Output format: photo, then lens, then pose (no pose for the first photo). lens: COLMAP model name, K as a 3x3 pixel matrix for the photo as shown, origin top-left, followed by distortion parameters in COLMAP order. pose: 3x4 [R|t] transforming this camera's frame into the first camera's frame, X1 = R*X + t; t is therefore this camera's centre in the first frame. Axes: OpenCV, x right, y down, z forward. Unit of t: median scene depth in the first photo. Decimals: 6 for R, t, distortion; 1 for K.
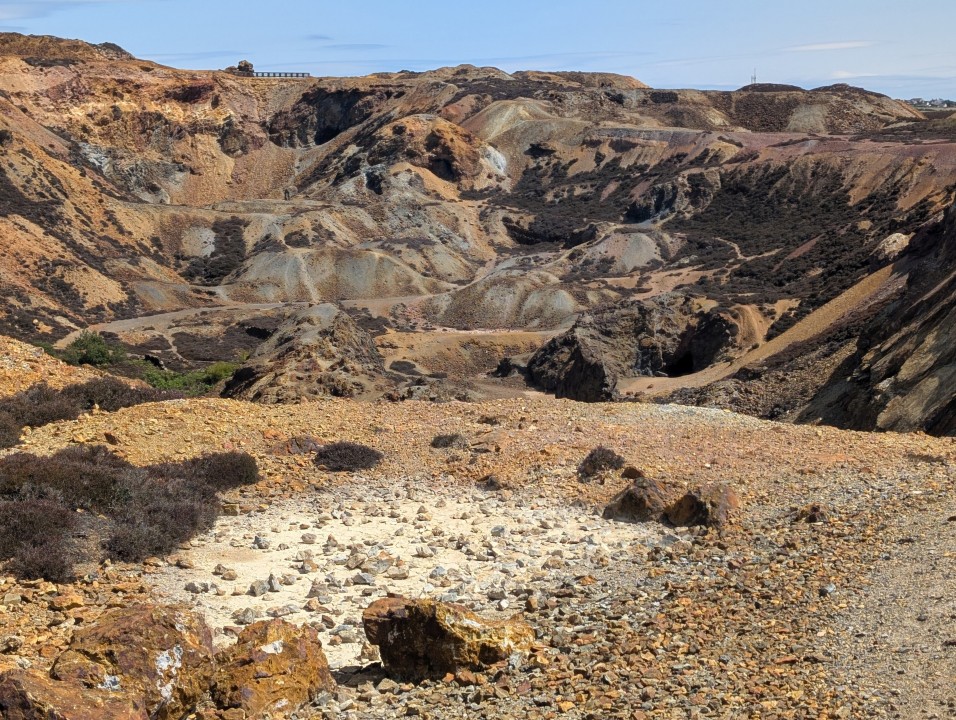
lens RADIAL K [[1816.2, 0, 500.3], [0, 1816.2, 359.1], [0, 0, 1]] dist [0.217469, -1.160073]
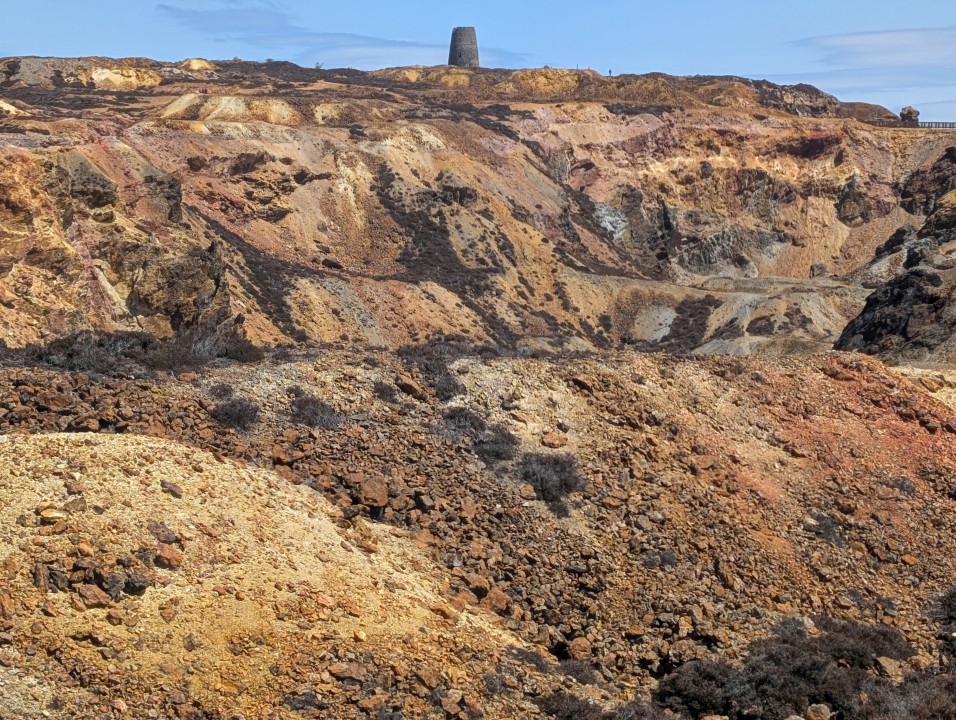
lens RADIAL K [[2385.8, 0, 477.6], [0, 2385.8, 297.0], [0, 0, 1]] dist [0.232755, -0.455827]
pose [[0.901293, 0.043962, -0.430975, 0.222323], [-0.078130, 0.995020, -0.061896, -0.001719], [0.426107, 0.089458, 0.900239, -0.024268]]
